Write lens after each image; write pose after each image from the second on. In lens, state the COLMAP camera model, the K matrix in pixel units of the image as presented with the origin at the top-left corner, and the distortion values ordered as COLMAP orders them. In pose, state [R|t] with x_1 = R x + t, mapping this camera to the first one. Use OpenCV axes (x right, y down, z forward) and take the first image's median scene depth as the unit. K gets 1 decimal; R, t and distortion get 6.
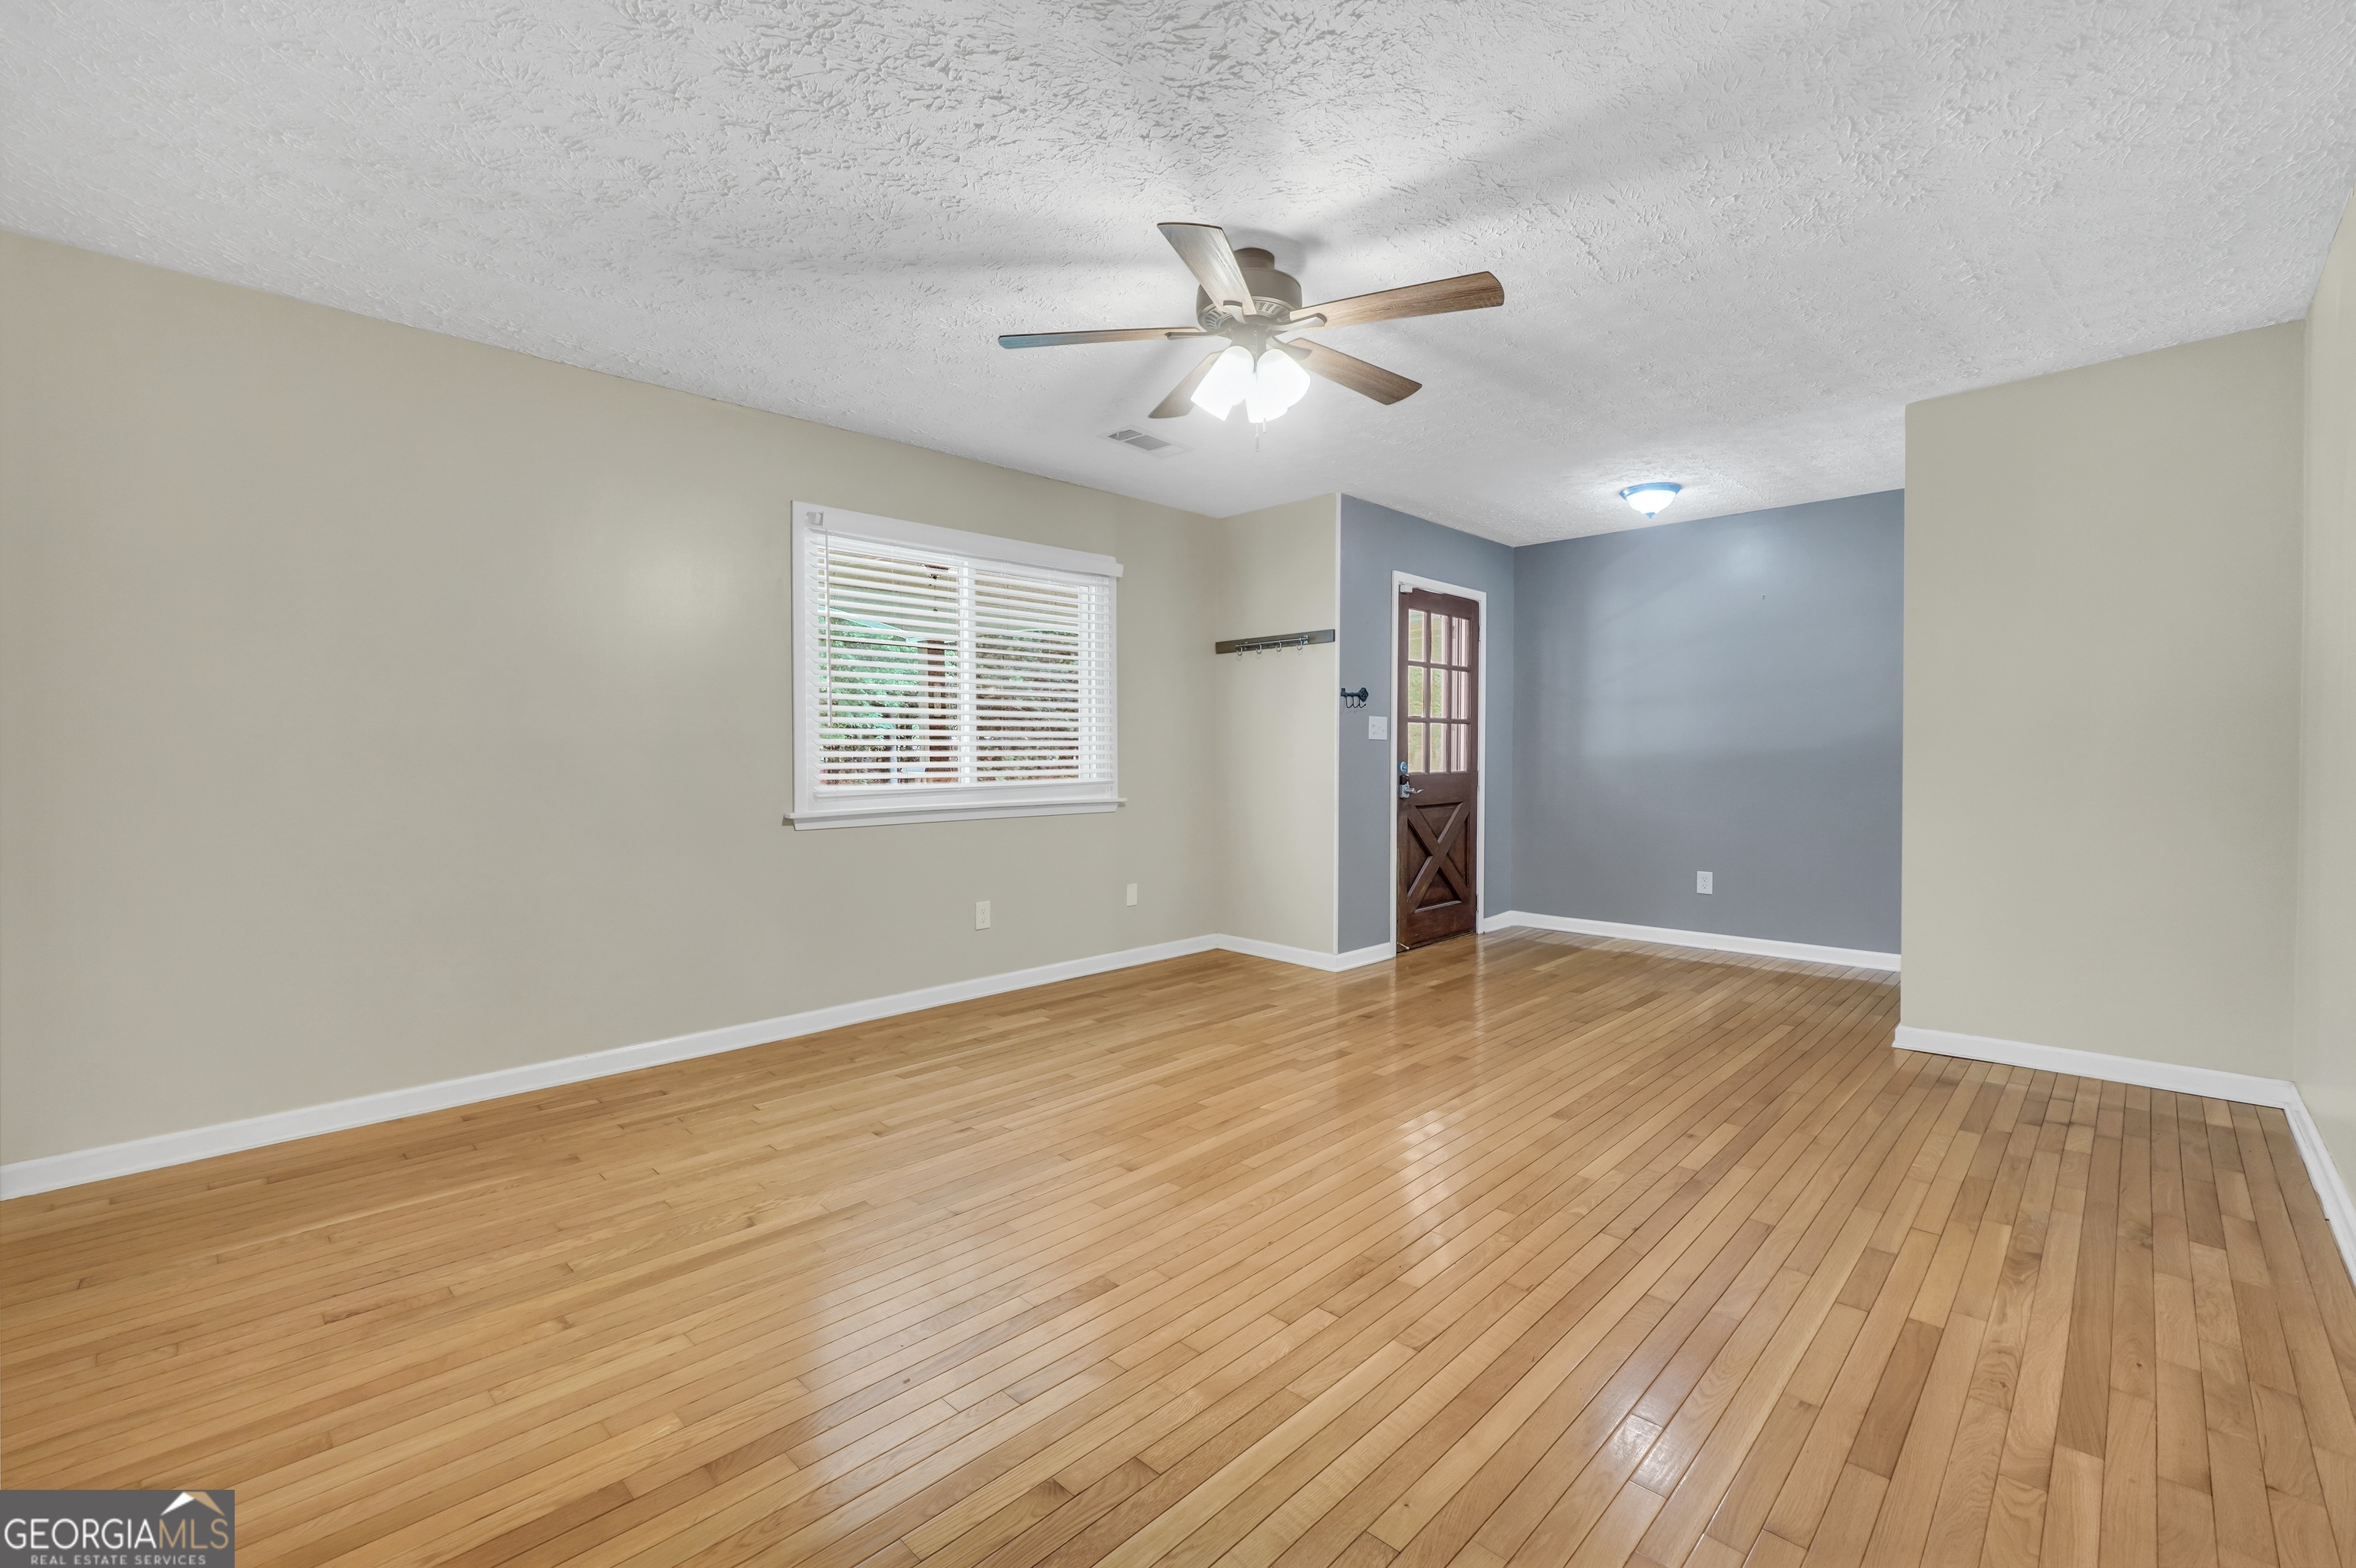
lens RADIAL K [[1004.1, 0, 1158.9], [0, 1004.1, 768.0], [0, 0, 1]] dist [-0.017879, 0.005643]
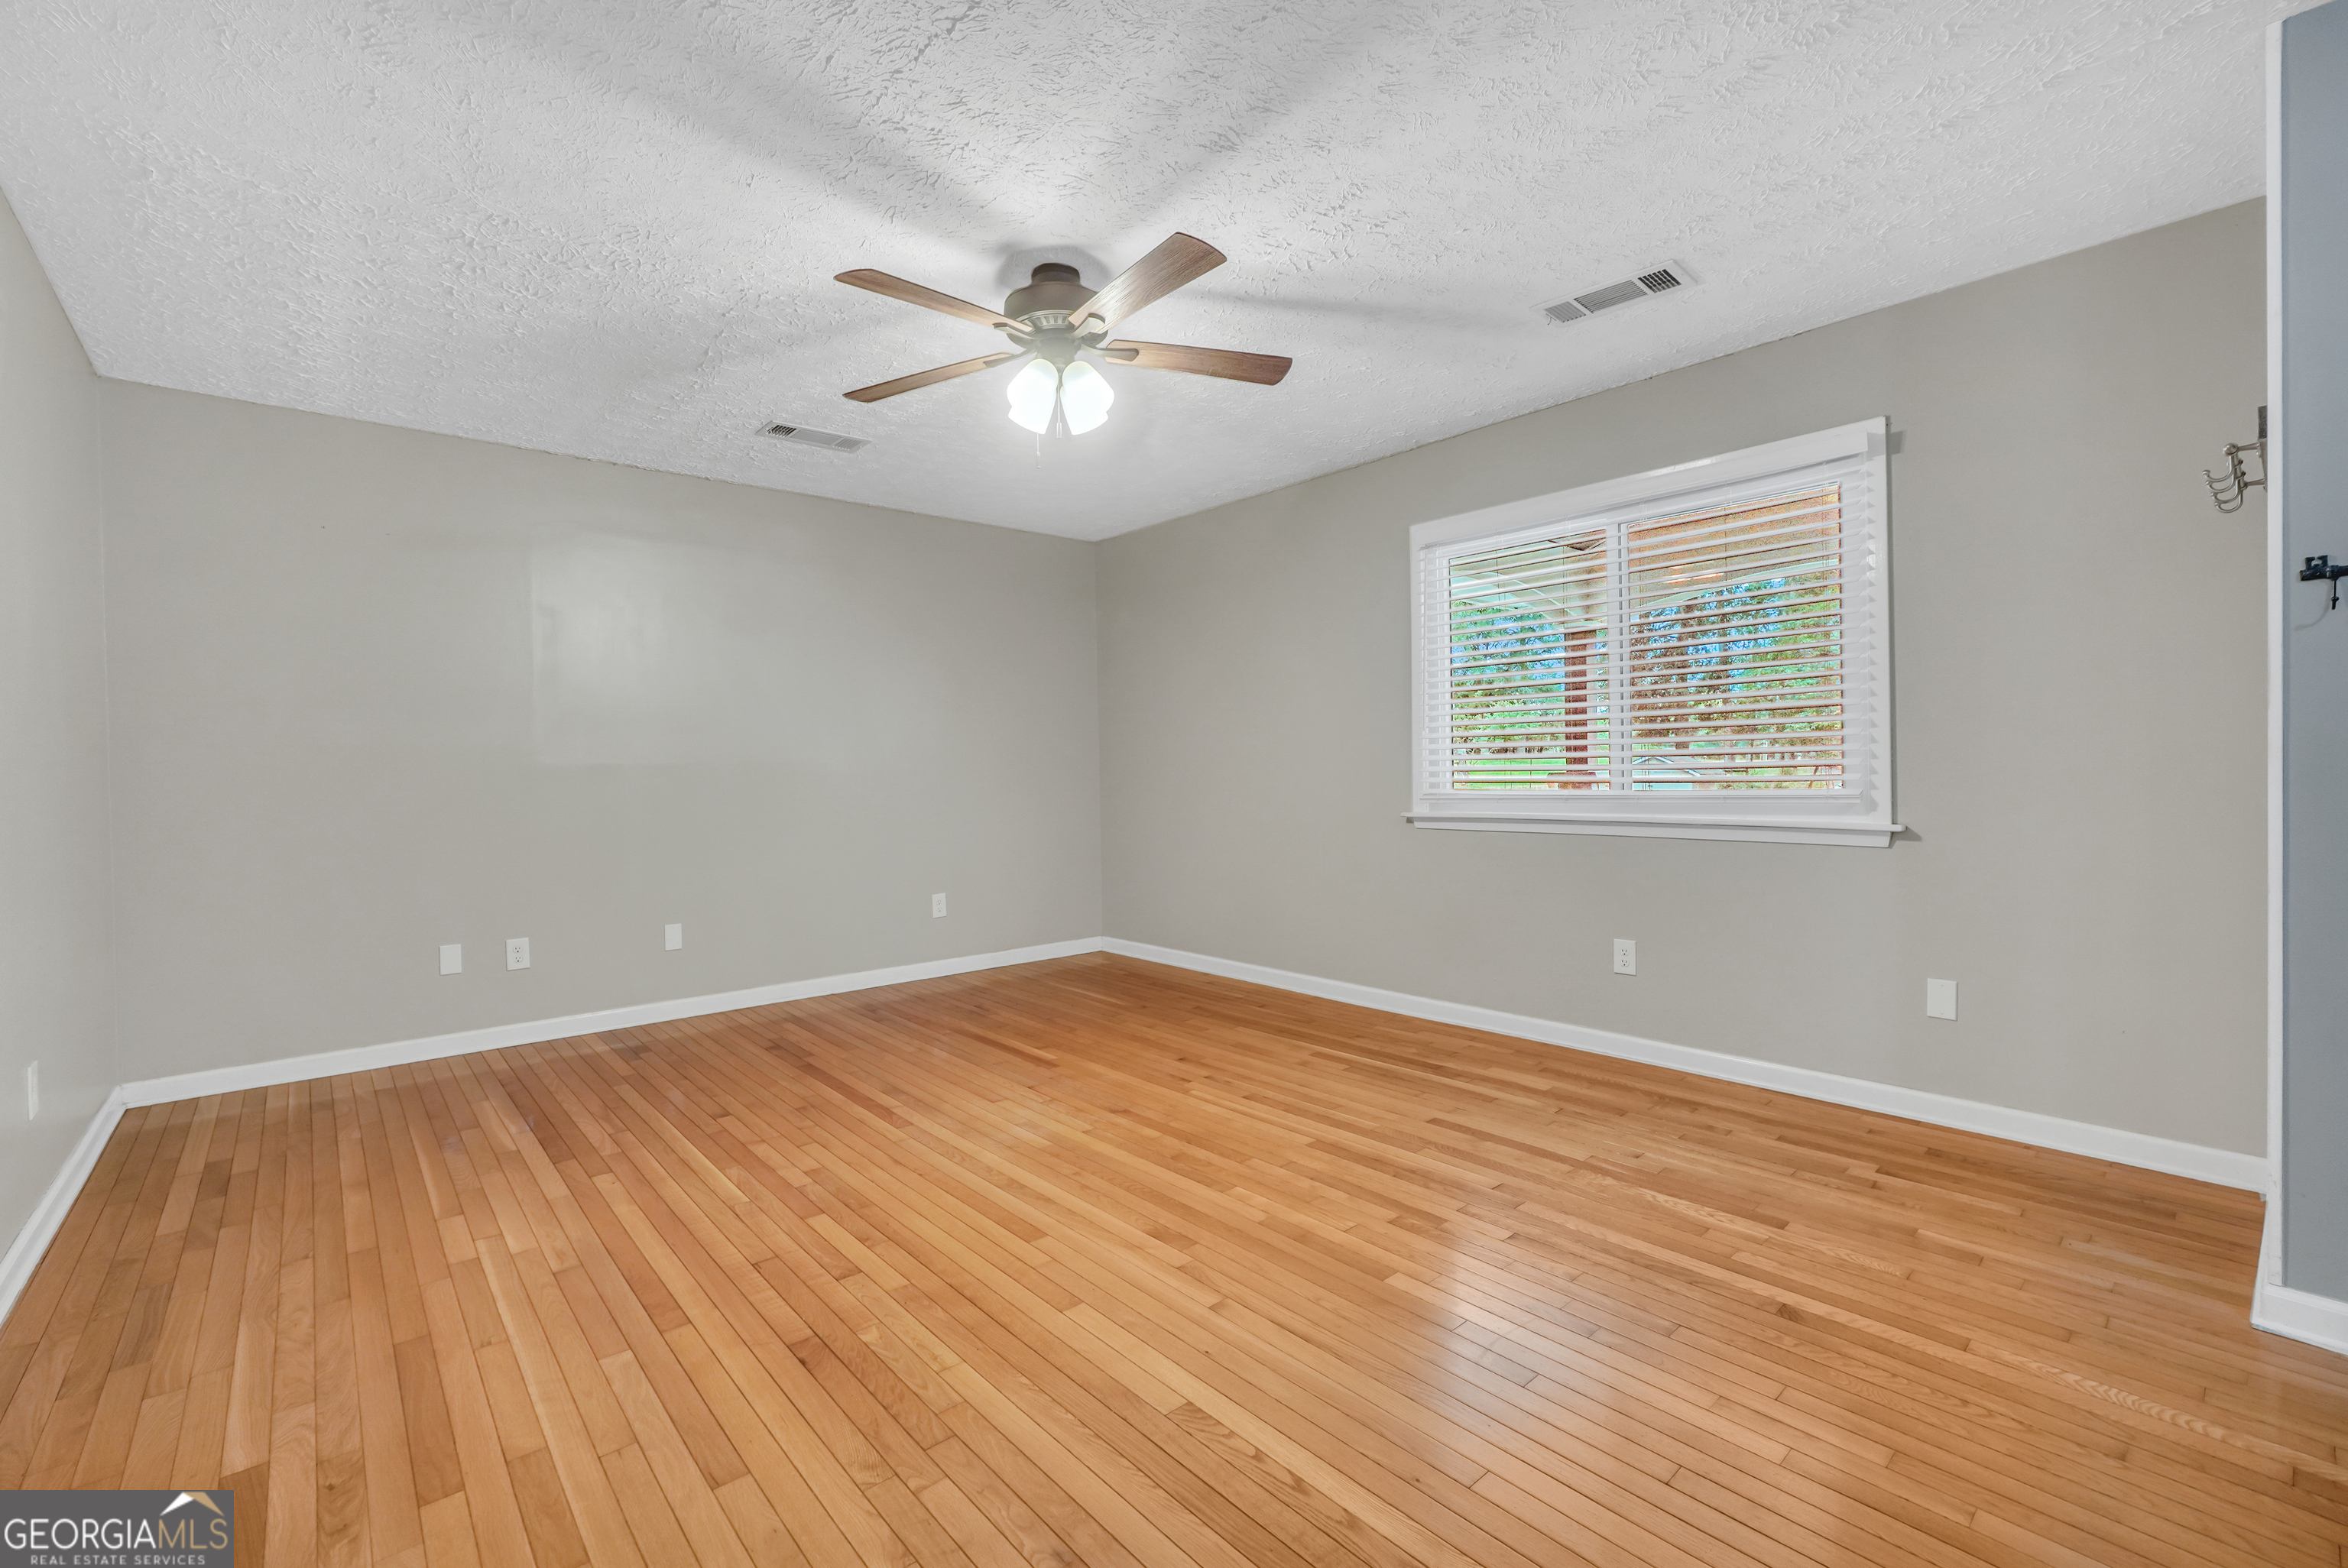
lens RADIAL K [[1000.7, 0, 1162.7], [0, 1000.7, 774.3], [0, 0, 1]] dist [-0.017879, 0.005643]
pose [[-0.076372, 0.011050, -0.997018, 0.714247], [0.002659, 0.999937, 0.010878, -0.008868], [0.997076, -0.001820, -0.076397, 0.774992]]
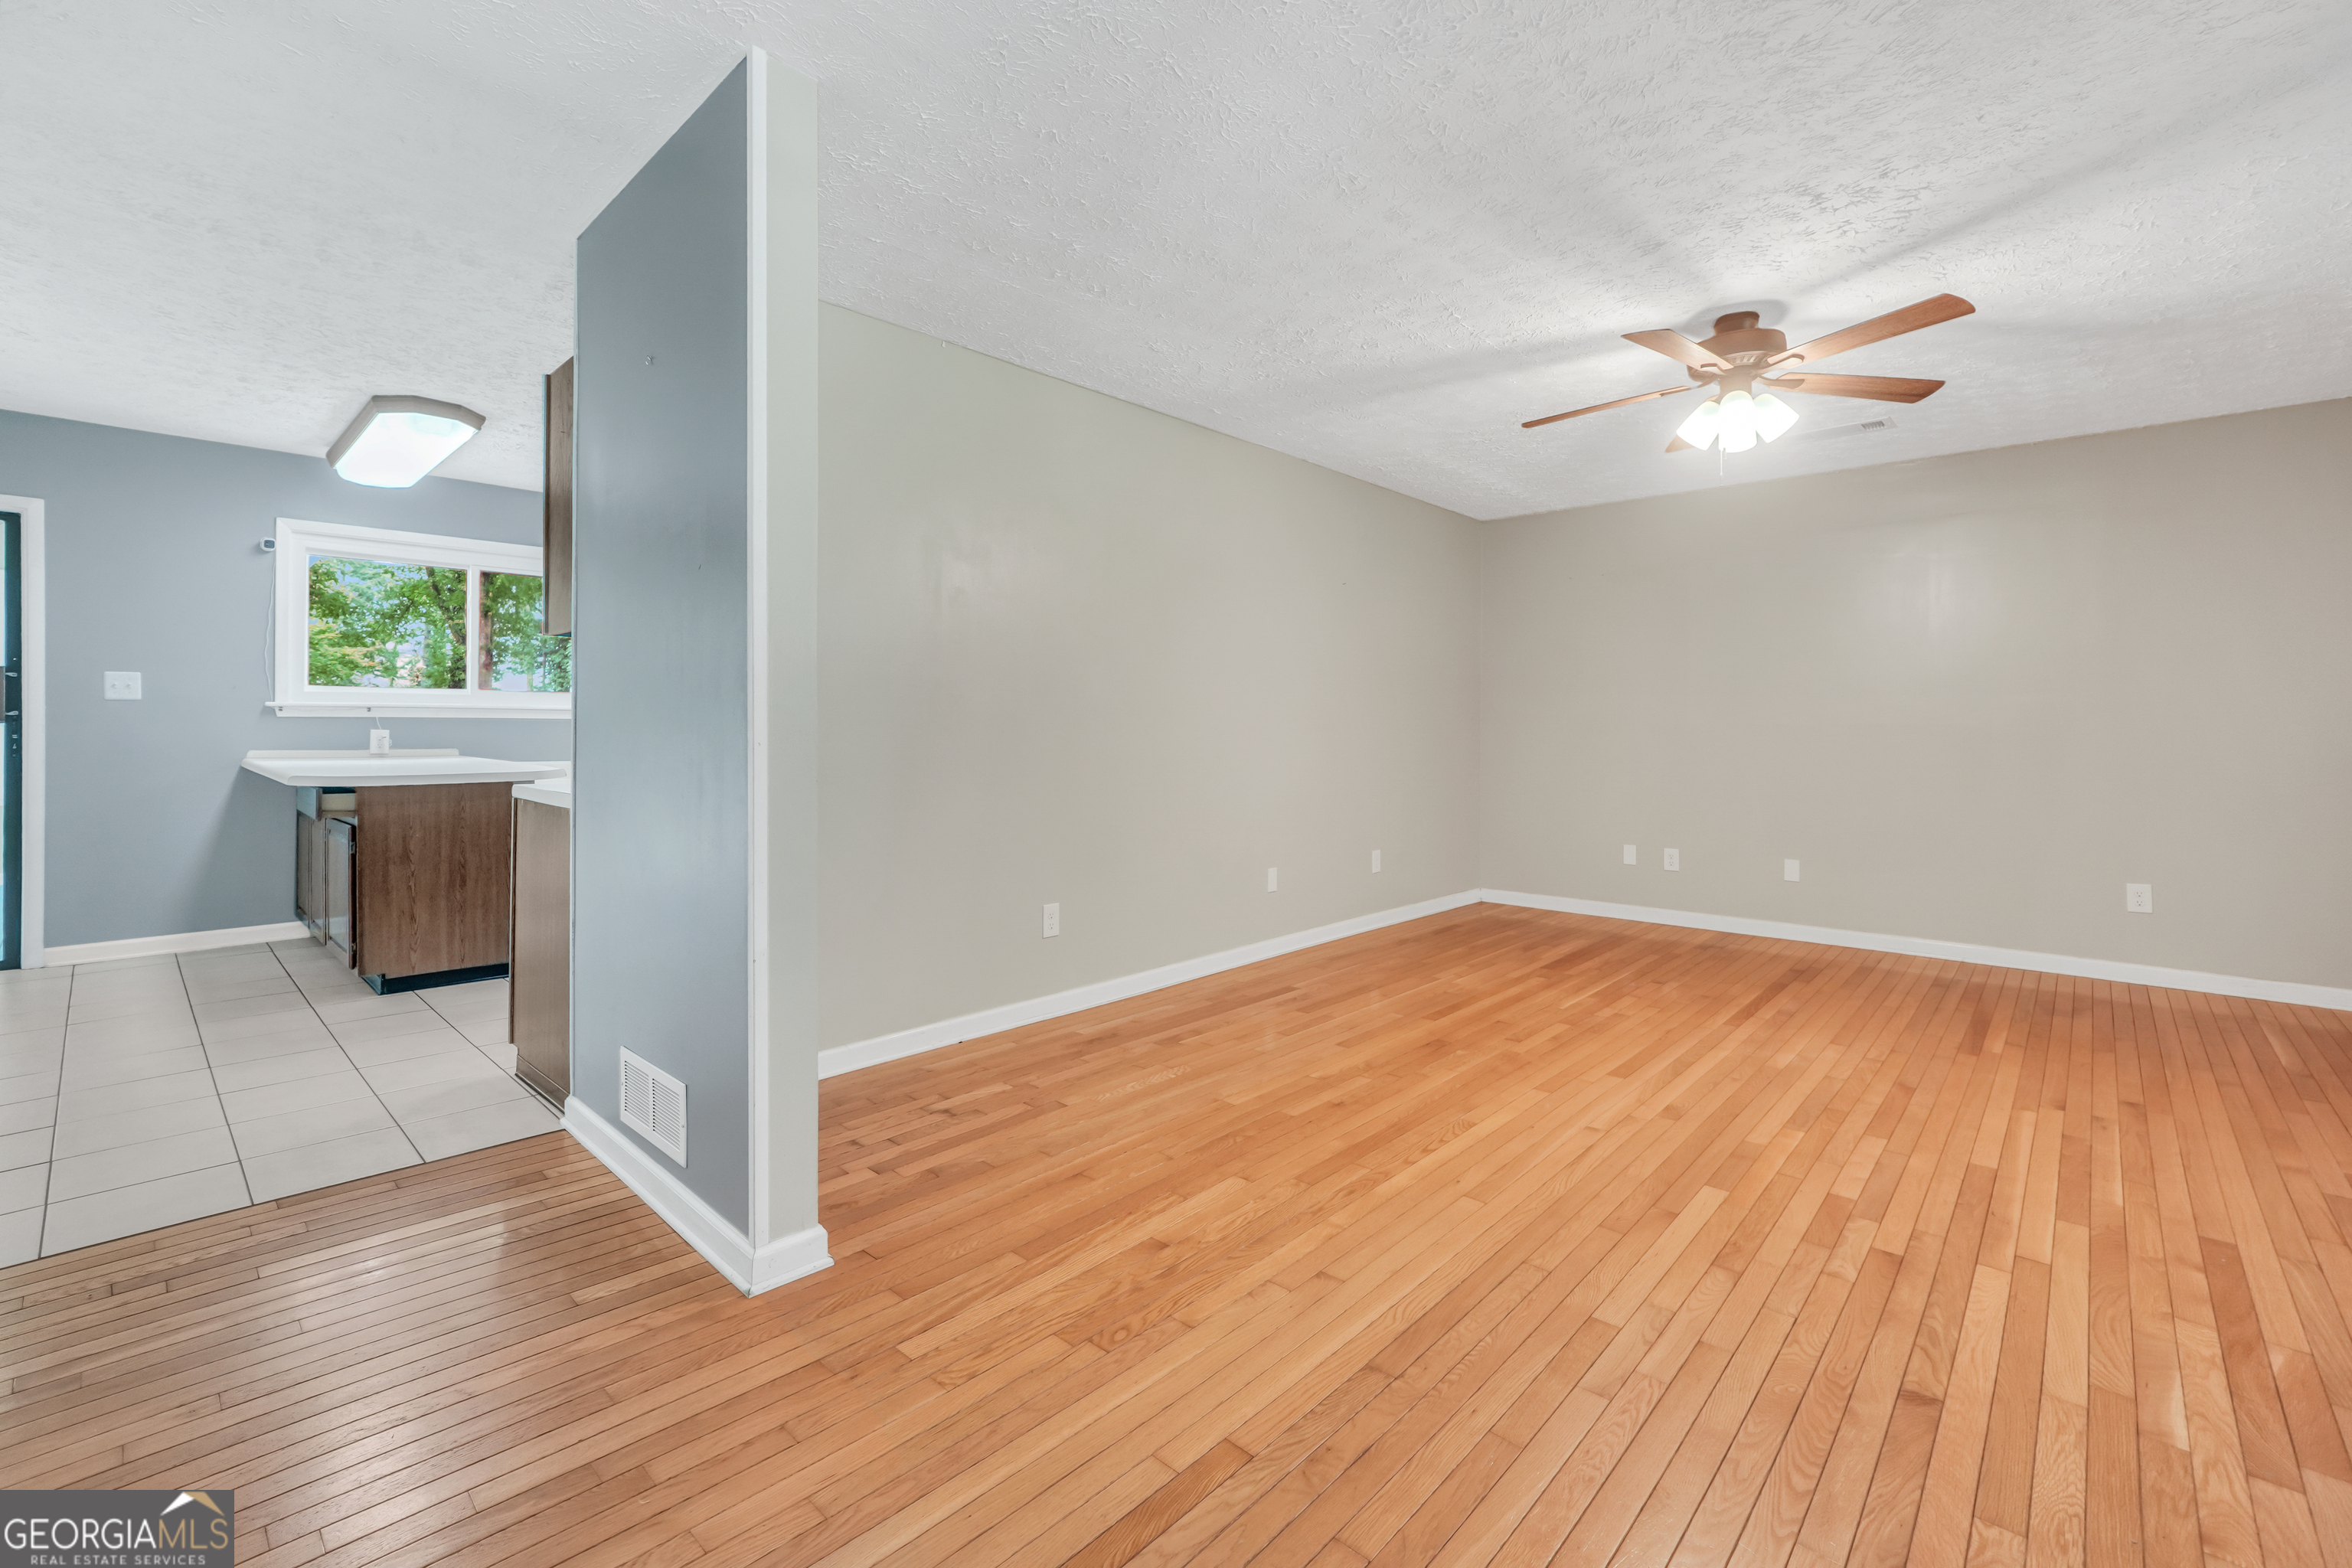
lens RADIAL K [[1002.5, 0, 1180.9], [0, 1002.5, 745.1], [0, 0, 1]] dist [-0.017879, 0.005643]
pose [[-0.998638, -0.003602, -0.052043, 0.536513], [-0.005087, 0.999582, 0.028448, -0.018203], [0.051918, 0.028674, -0.998240, 1.421353]]
